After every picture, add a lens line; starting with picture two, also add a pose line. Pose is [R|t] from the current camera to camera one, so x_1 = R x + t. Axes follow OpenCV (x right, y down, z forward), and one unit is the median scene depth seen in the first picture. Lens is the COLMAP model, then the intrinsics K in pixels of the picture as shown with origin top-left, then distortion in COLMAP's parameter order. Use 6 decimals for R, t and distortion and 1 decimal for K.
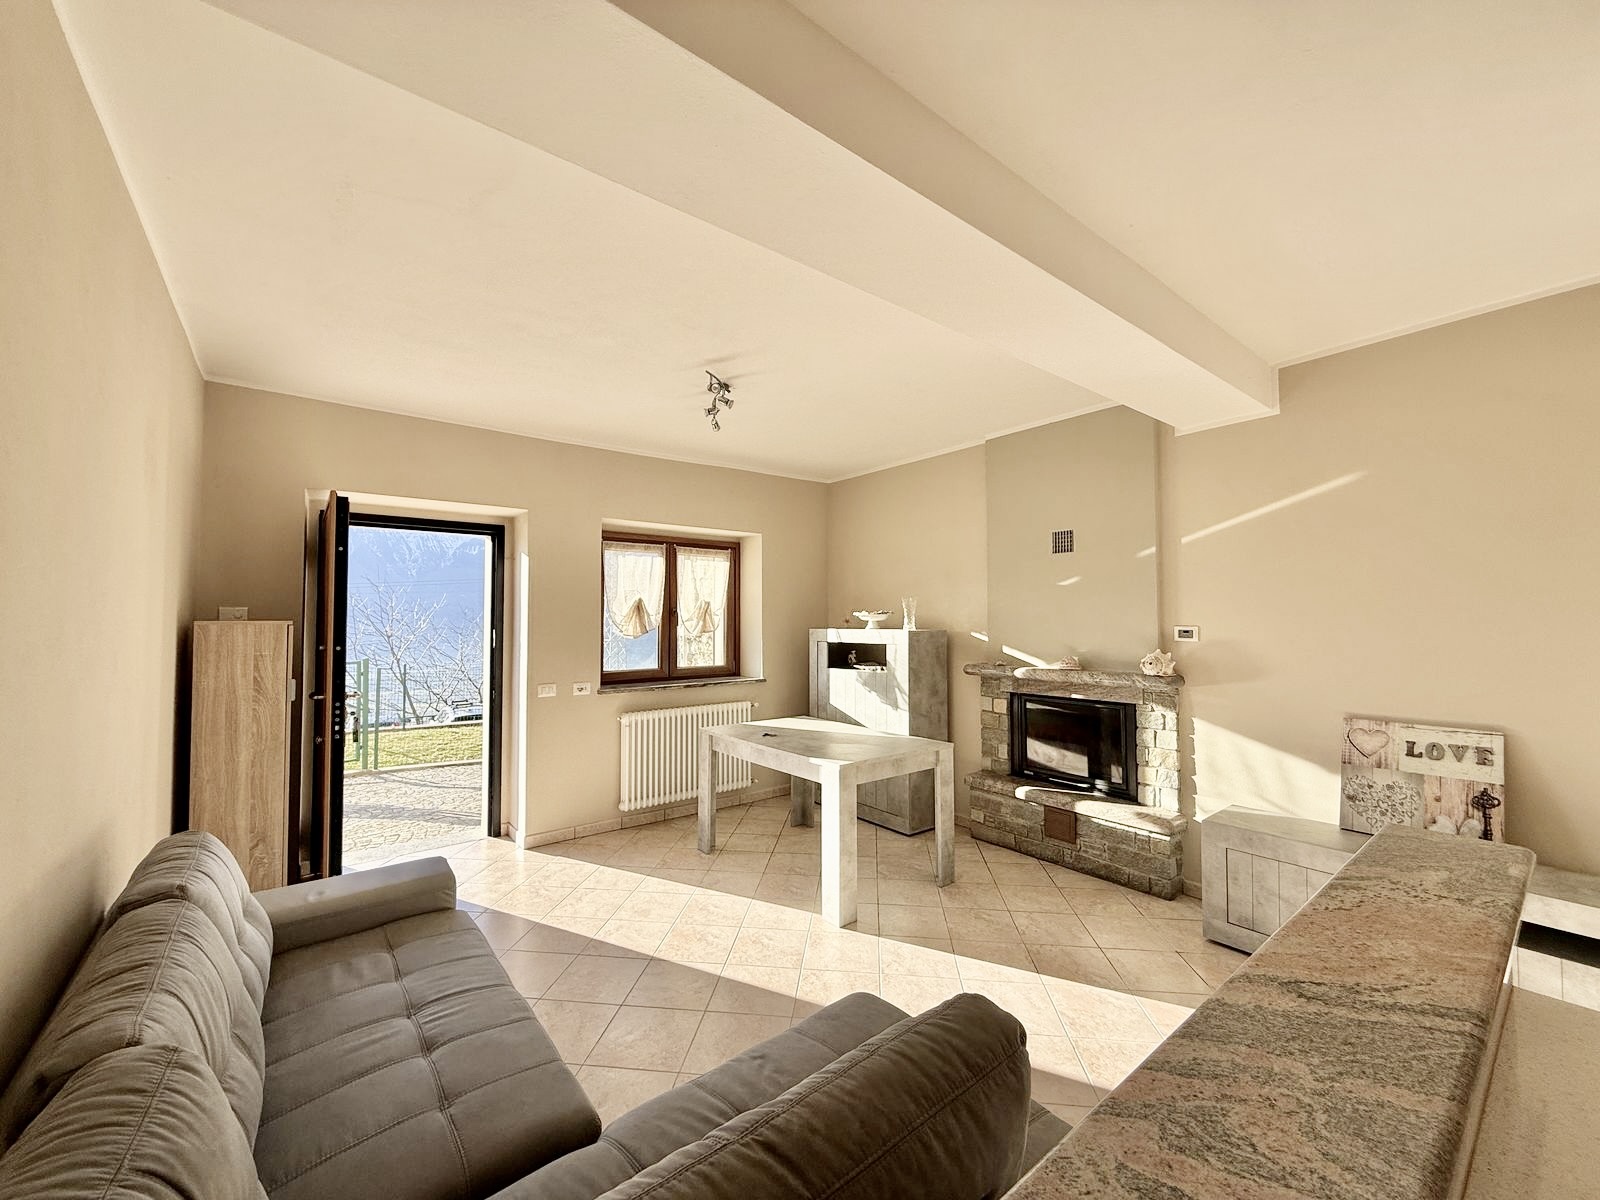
lens RADIAL K [[634.8, 0, 798.8], [0, 634.8, 599.0], [0, 0, 1]] dist [-0.000554, 0.000016]
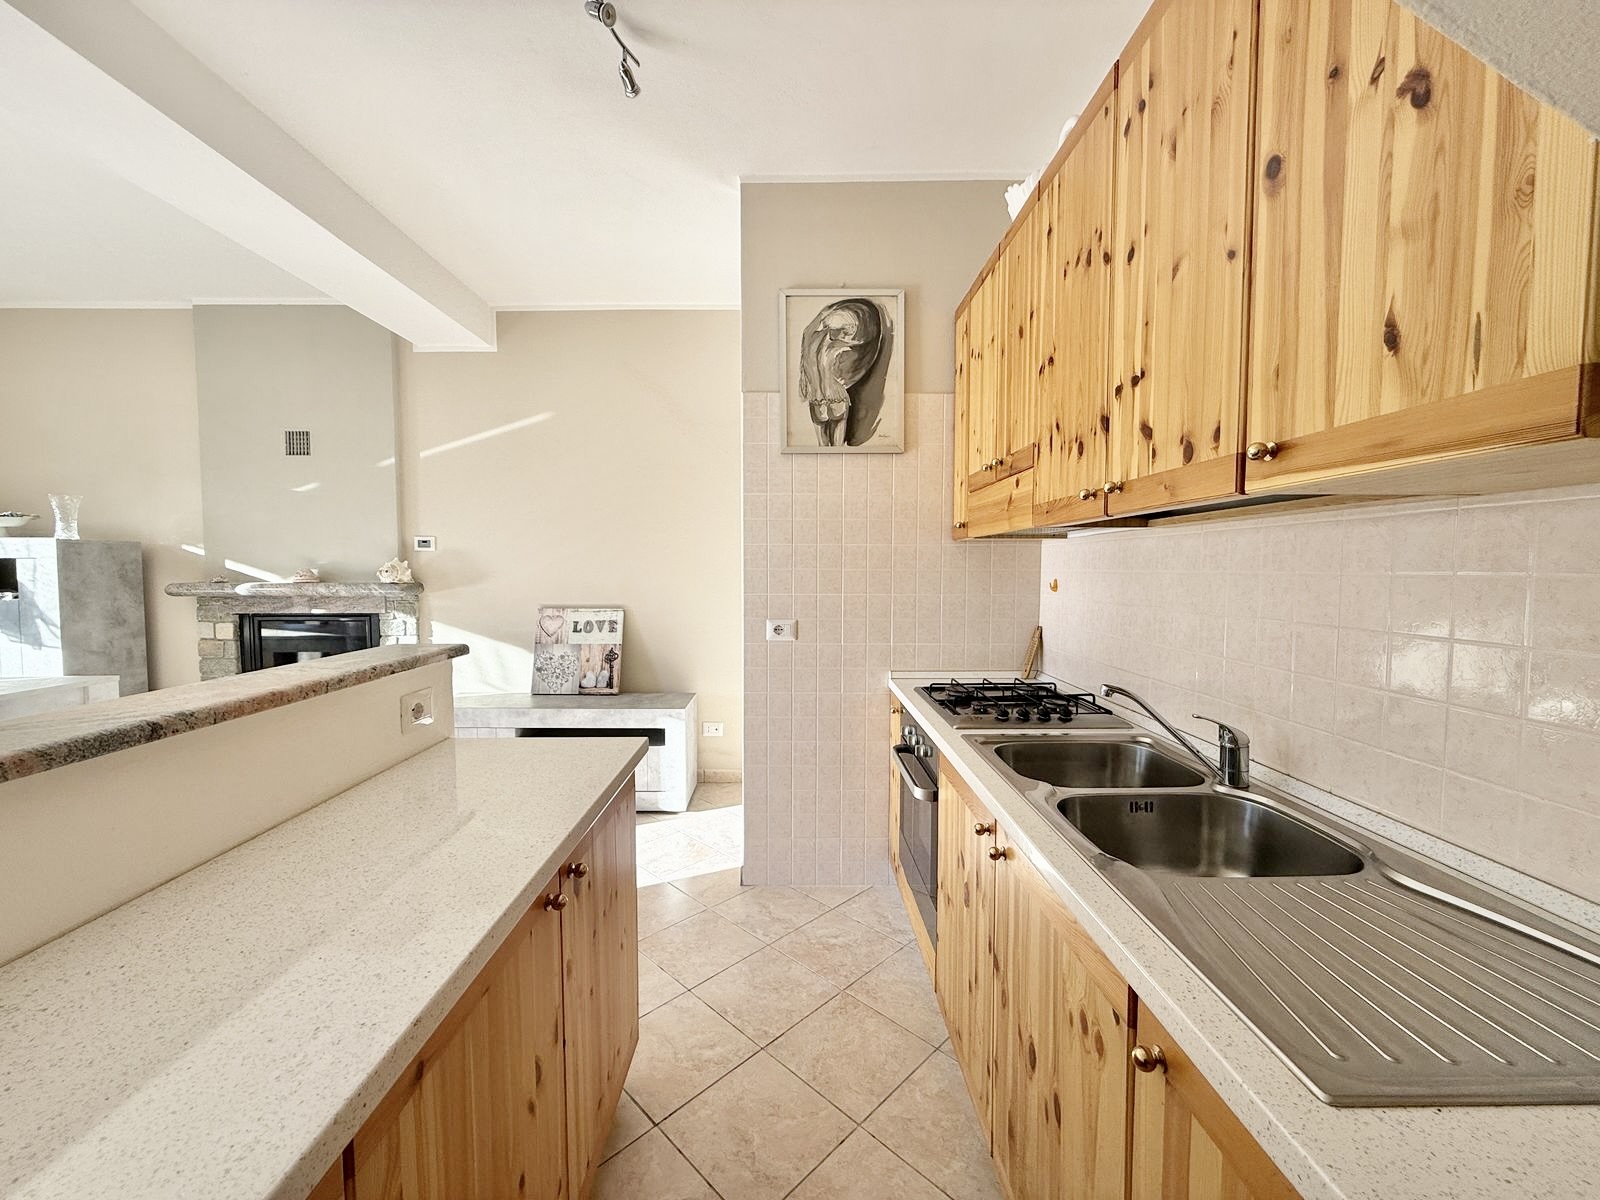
lens RADIAL K [[638.5, 0, 795.8], [0, 638.5, 600.0], [0, 0, 1]] dist [0.002449, -0.000057]
pose [[0.620110, -0.039694, 0.783510, 0.134595], [-0.029378, 0.996844, 0.073752, 0.045671], [-0.783964, -0.068752, 0.616987, -0.139482]]
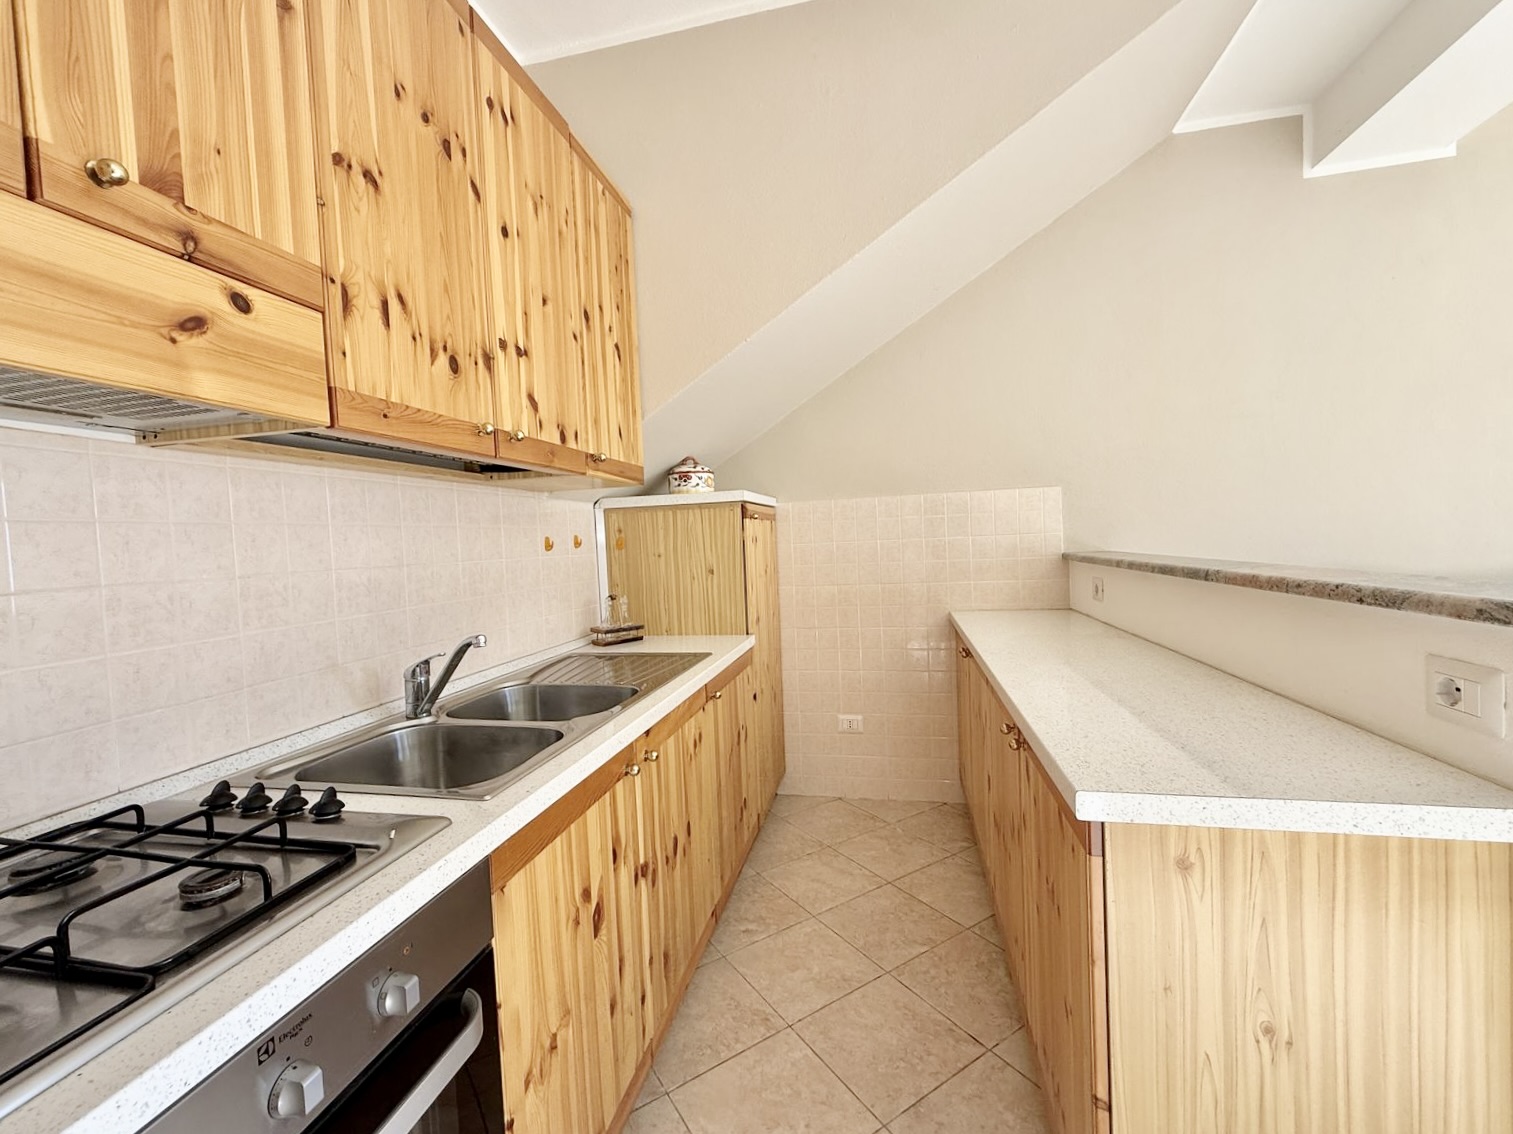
lens RADIAL K [[628.8, 0, 756.7], [0, 628.8, 564.5], [0, 0, 1]] dist [-0.000737, -0.000033]
pose [[-0.774092, 0.064142, -0.629815, 0.596470], [0.070175, 0.997417, 0.015328, 0.080714], [0.629172, -0.032332, -0.776594, 0.273138]]
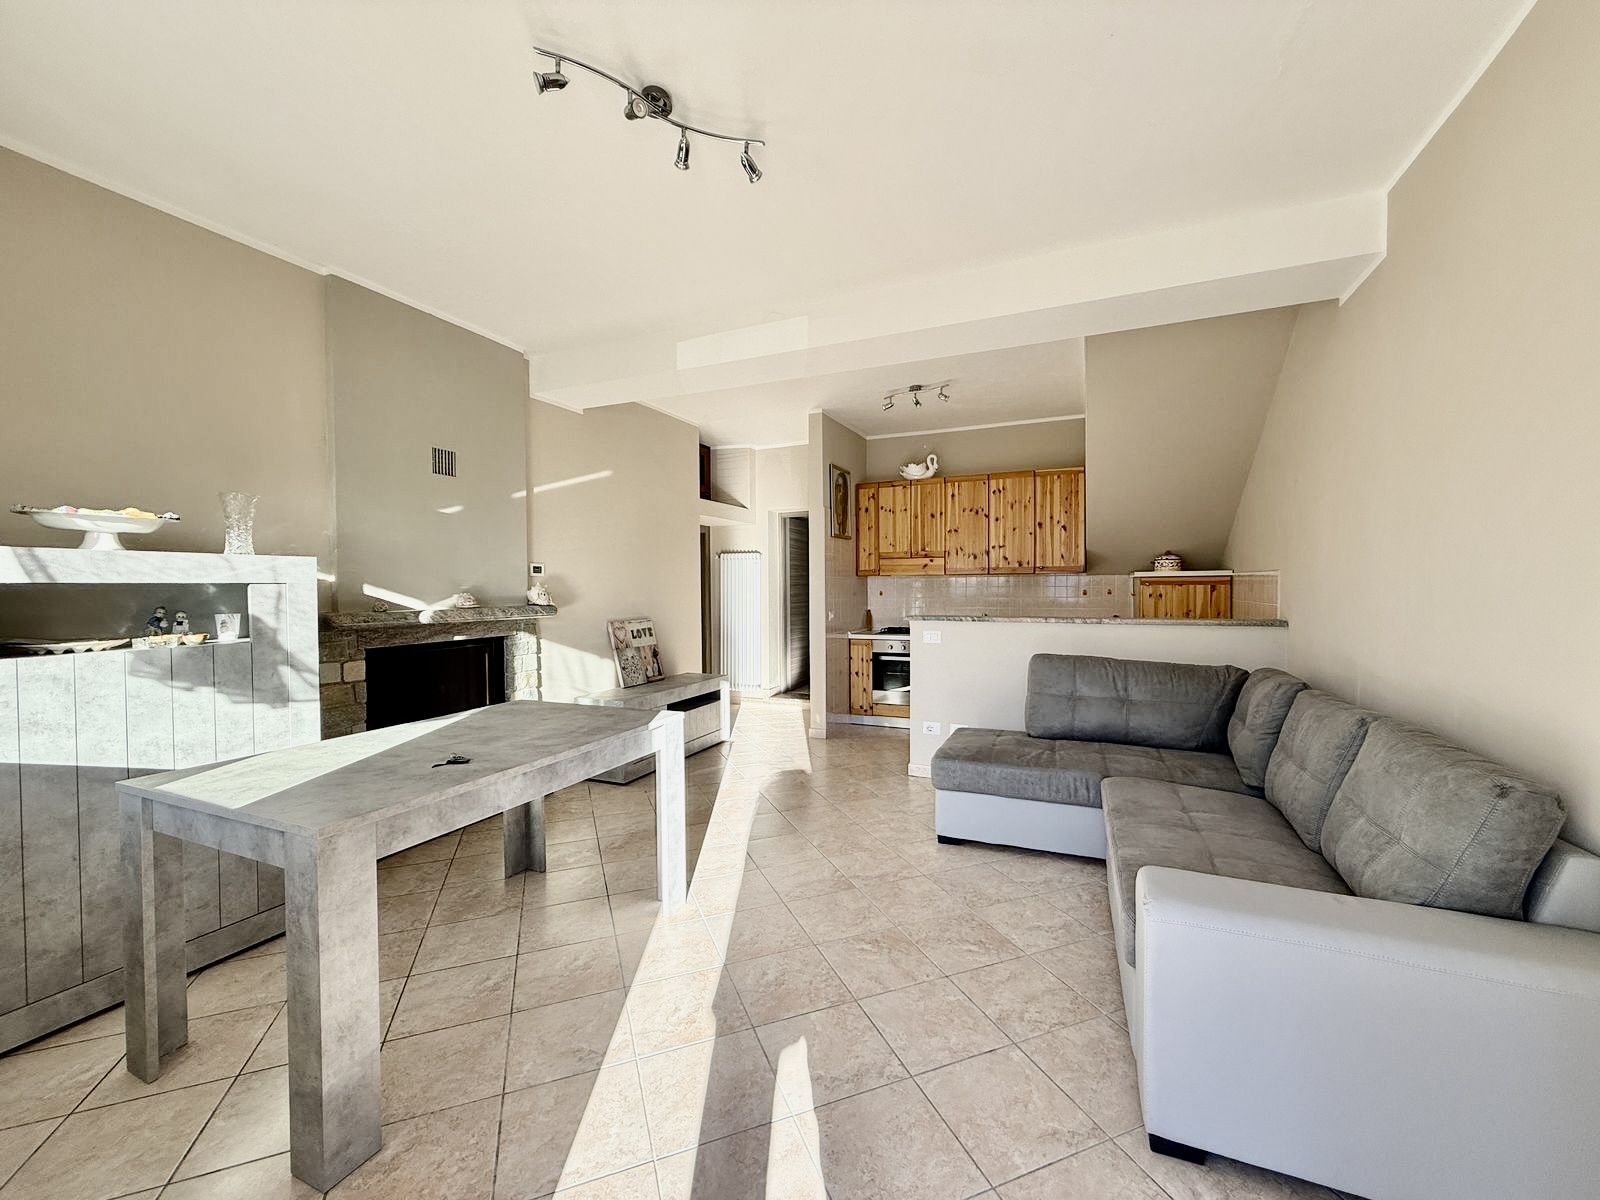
lens RADIAL K [[638.5, 0, 795.8], [0, 638.5, 600.0], [0, 0, 1]] dist [0.002449, -0.000057]
pose [[-0.459158, -0.014637, 0.888234, -0.588287], [-0.023170, 0.999721, 0.004497, 0.083719], [-0.888052, -0.018516, -0.459369, 0.988660]]
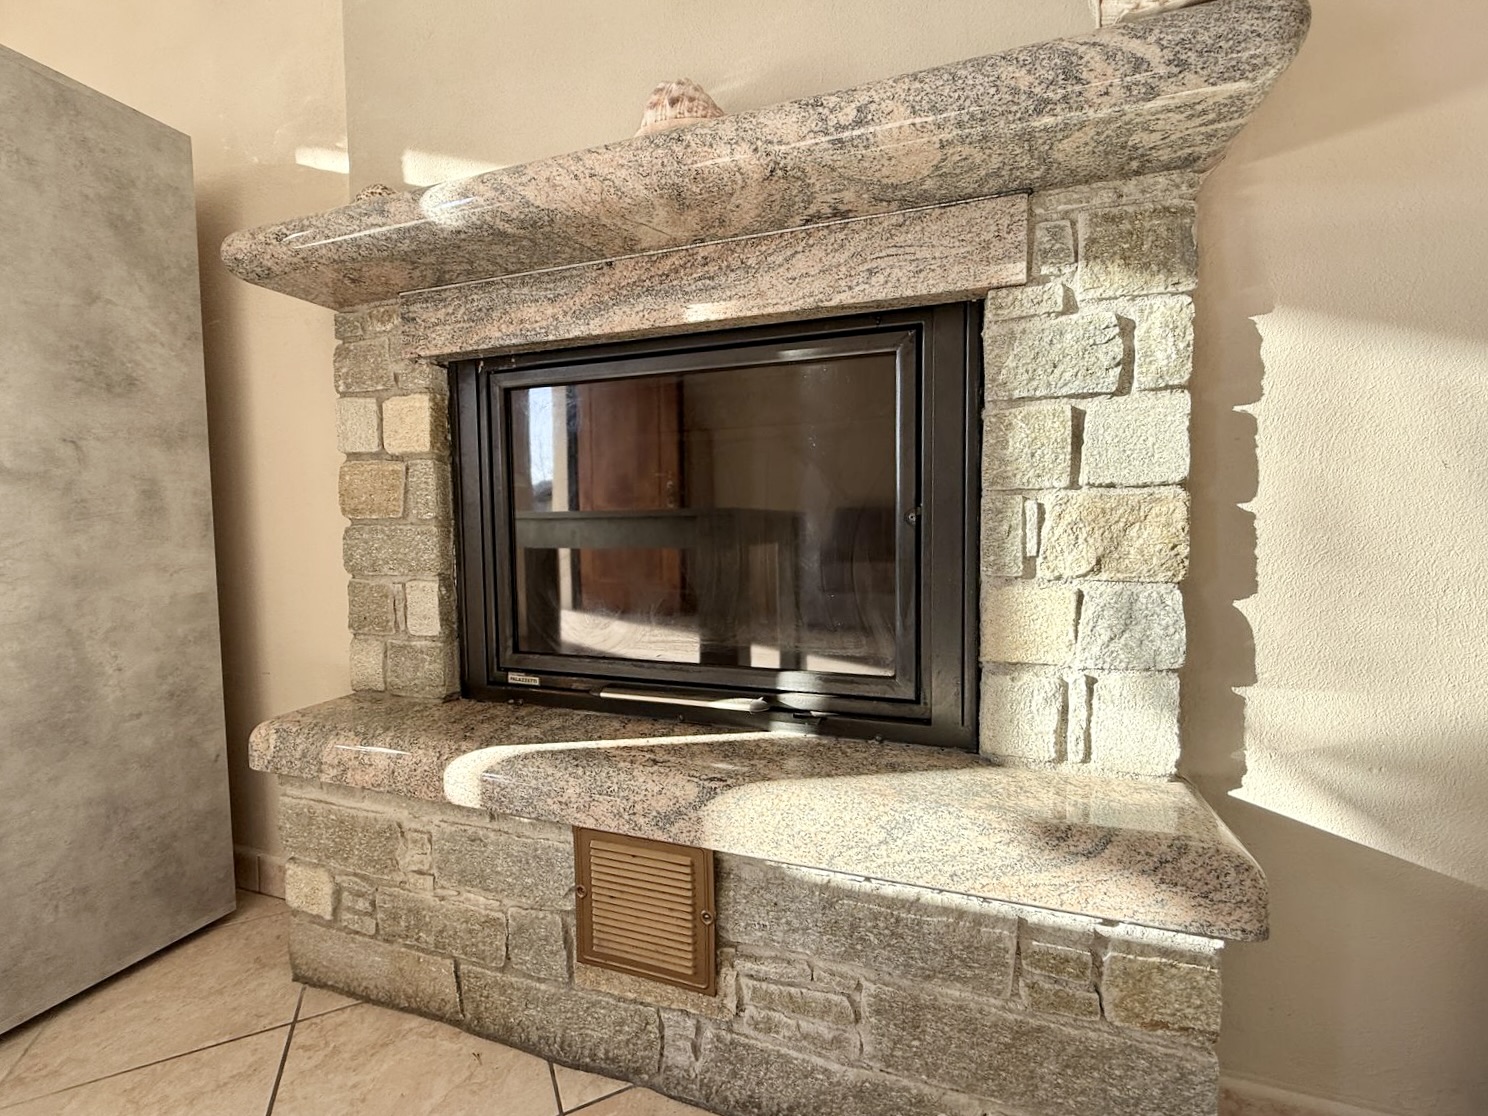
lens RADIAL K [[644.6, 0, 744.0], [0, 644.6, 558.0], [0, 0, 1]] dist [-0.000760, -0.000085]
pose [[0.843928, -0.040958, 0.534891, 0.323280], [-0.008882, 0.995878, 0.090270, 0.216825], [-0.536383, -0.080933, 0.840085, 0.796529]]
